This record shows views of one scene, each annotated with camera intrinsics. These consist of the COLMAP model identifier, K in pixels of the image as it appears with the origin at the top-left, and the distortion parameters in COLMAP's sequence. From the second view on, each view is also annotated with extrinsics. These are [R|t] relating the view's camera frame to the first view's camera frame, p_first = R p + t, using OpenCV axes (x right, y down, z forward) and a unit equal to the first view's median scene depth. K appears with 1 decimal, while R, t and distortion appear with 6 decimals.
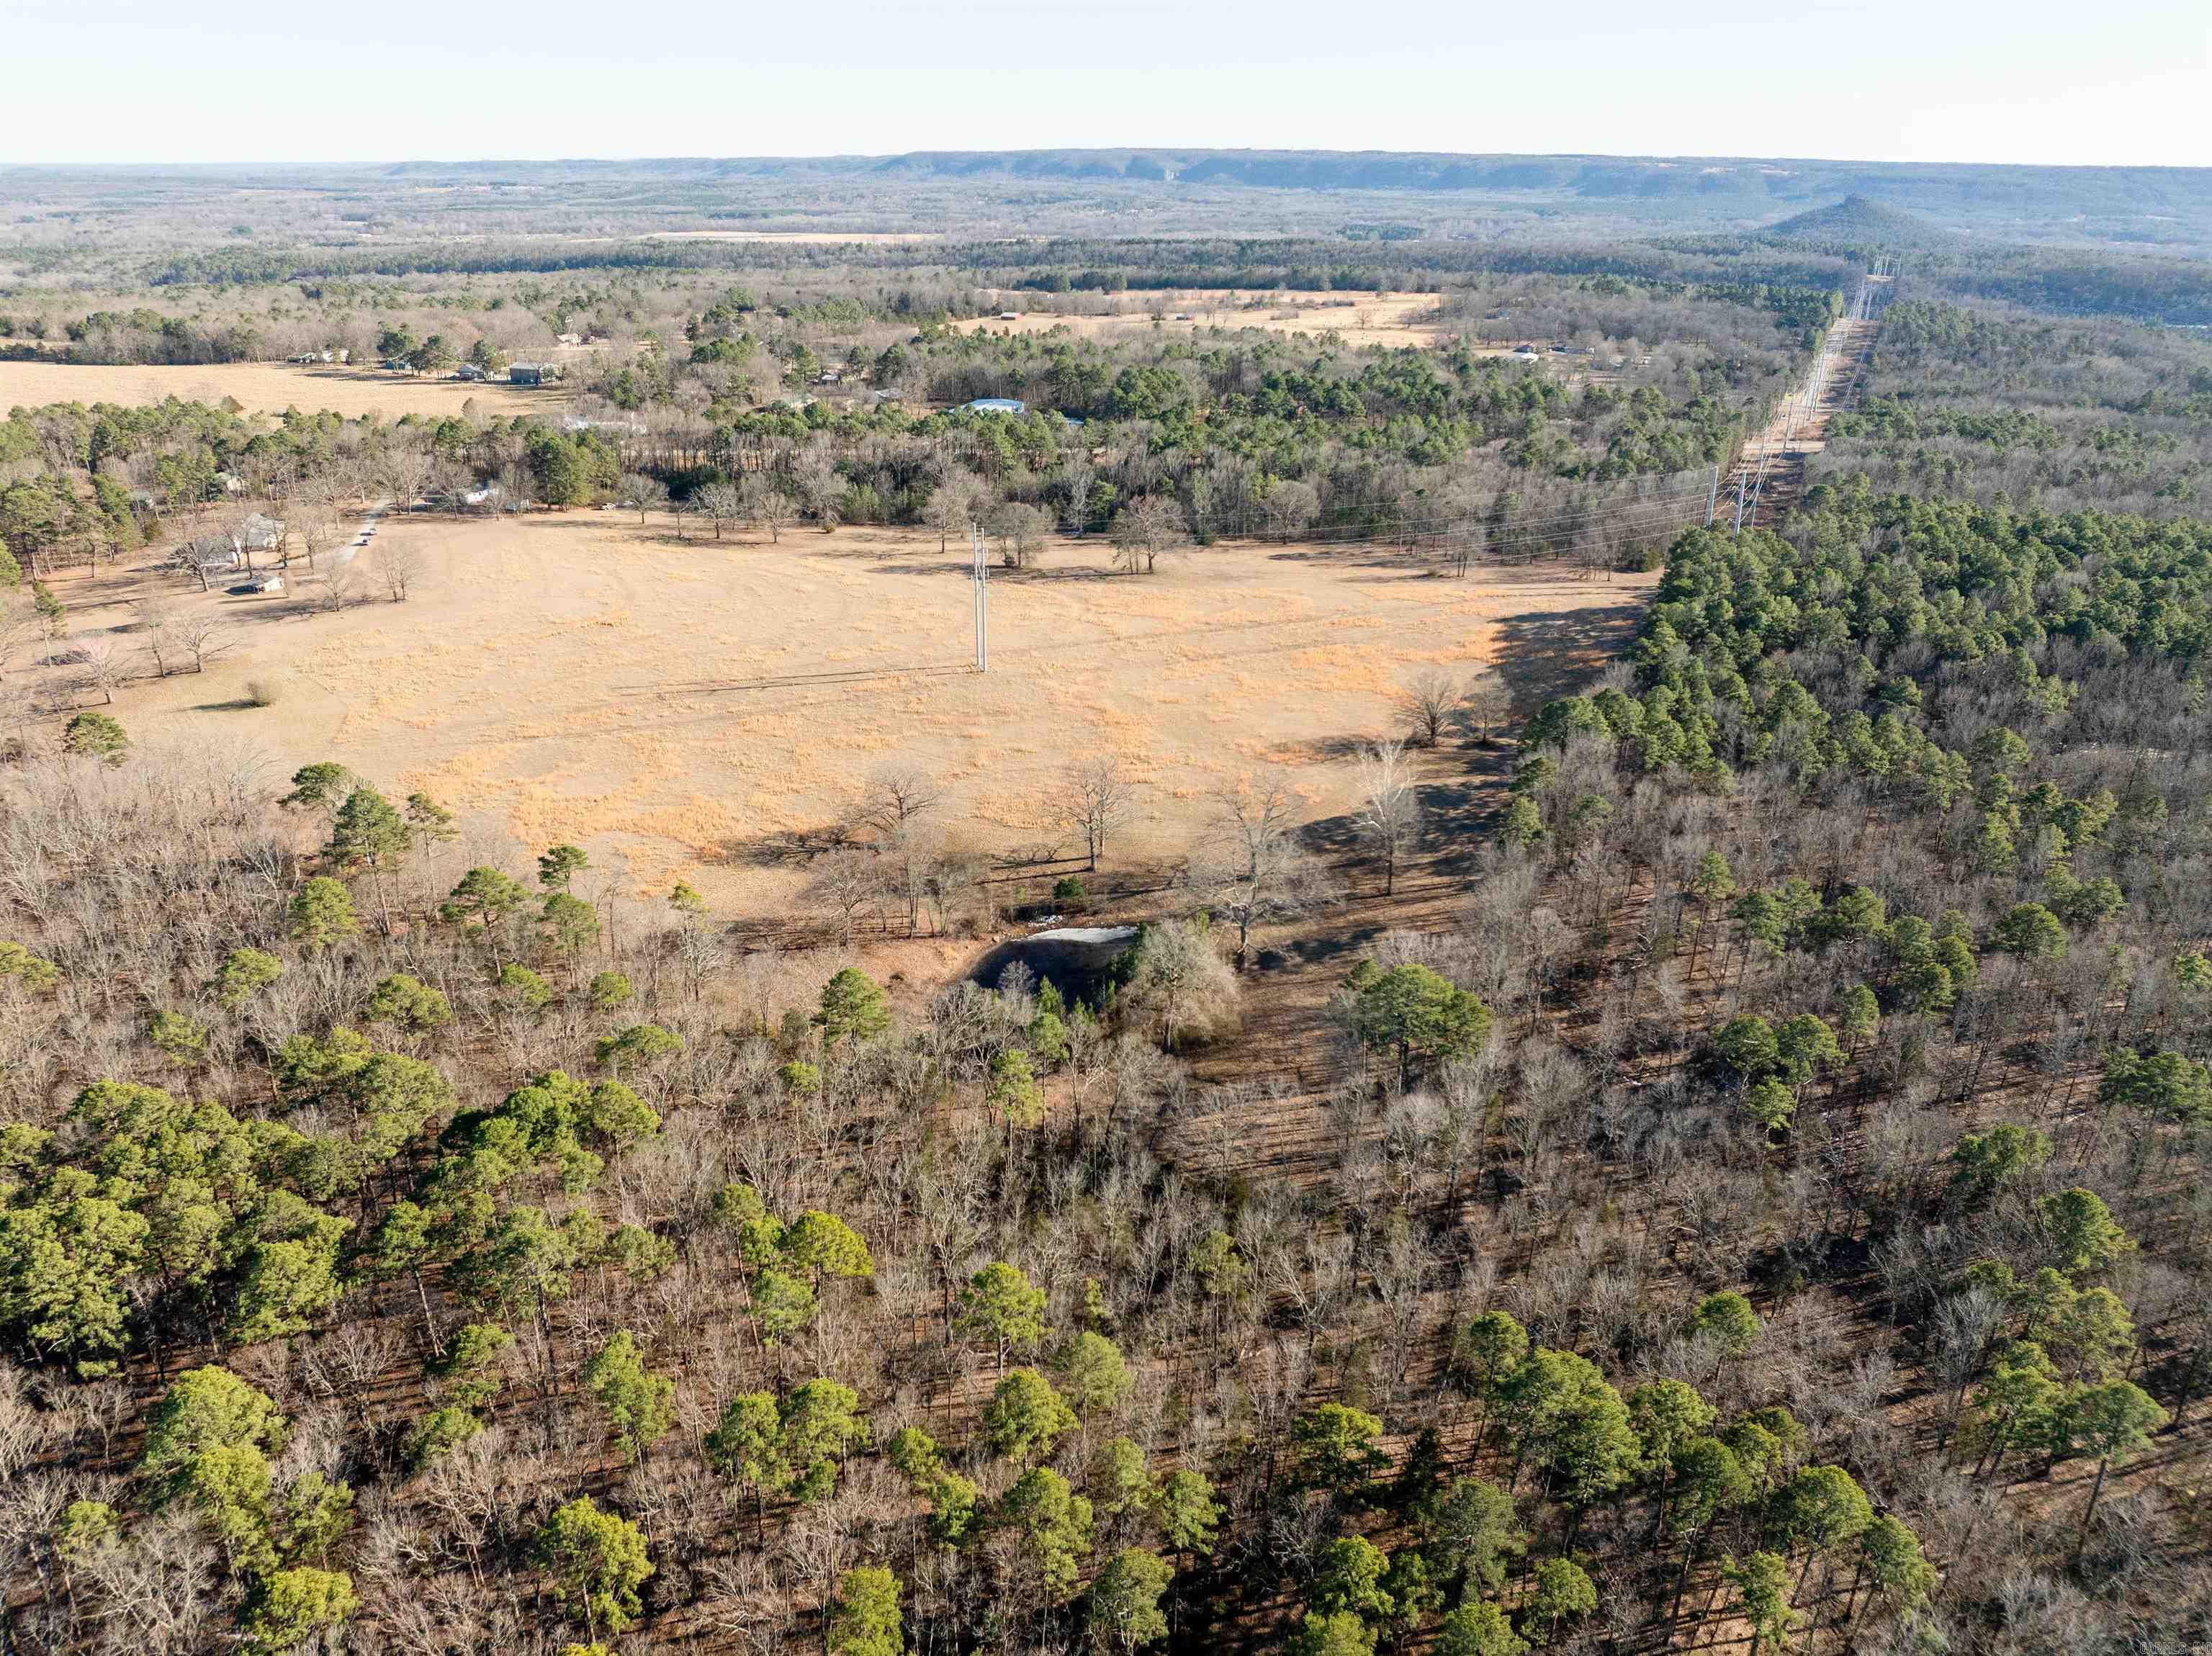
lens RADIAL K [[1564.3, 0, 1106.0], [0, 1564.3, 828.0], [0, 0, 1]] dist [-0.054882, 0.026750]
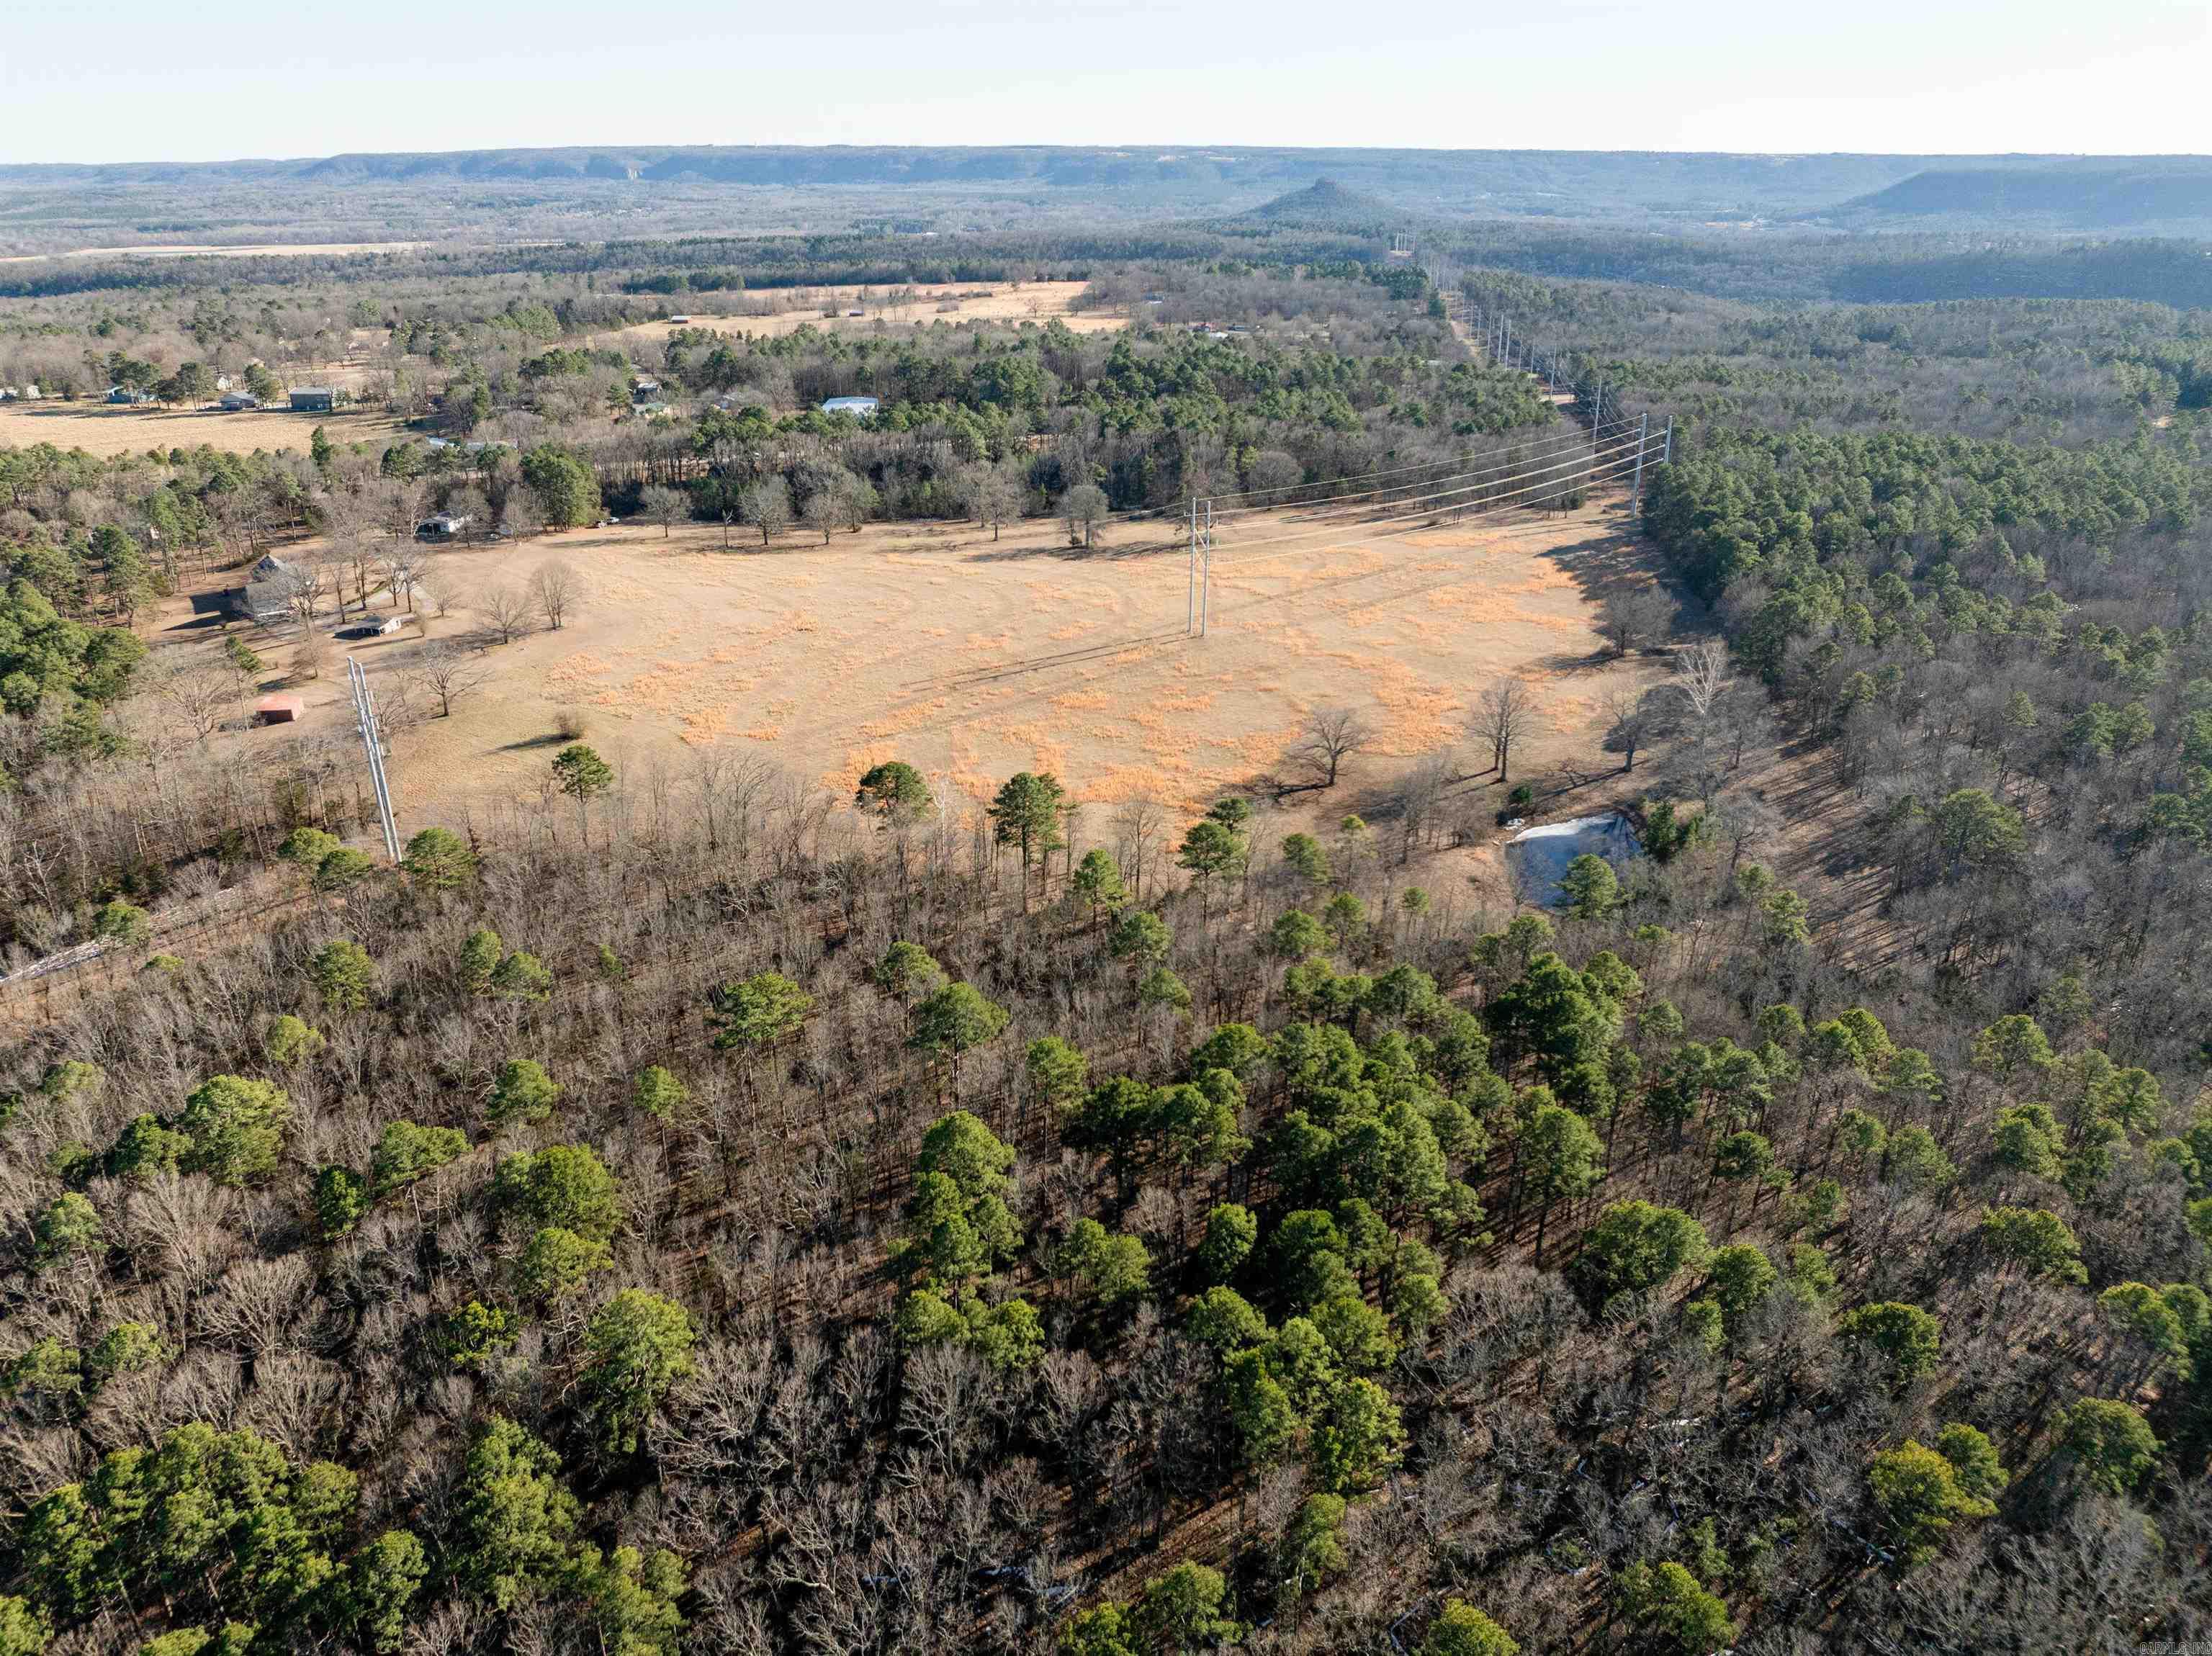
lens RADIAL K [[1564.3, 0, 1106.0], [0, 1564.3, 828.0], [0, 0, 1]] dist [-0.054882, 0.026750]
pose [[0.945509, -0.134645, 0.296451, -0.133013], [0.133671, 0.990743, 0.023652, -0.001019], [-0.296892, 0.017263, 0.954755, -0.000912]]
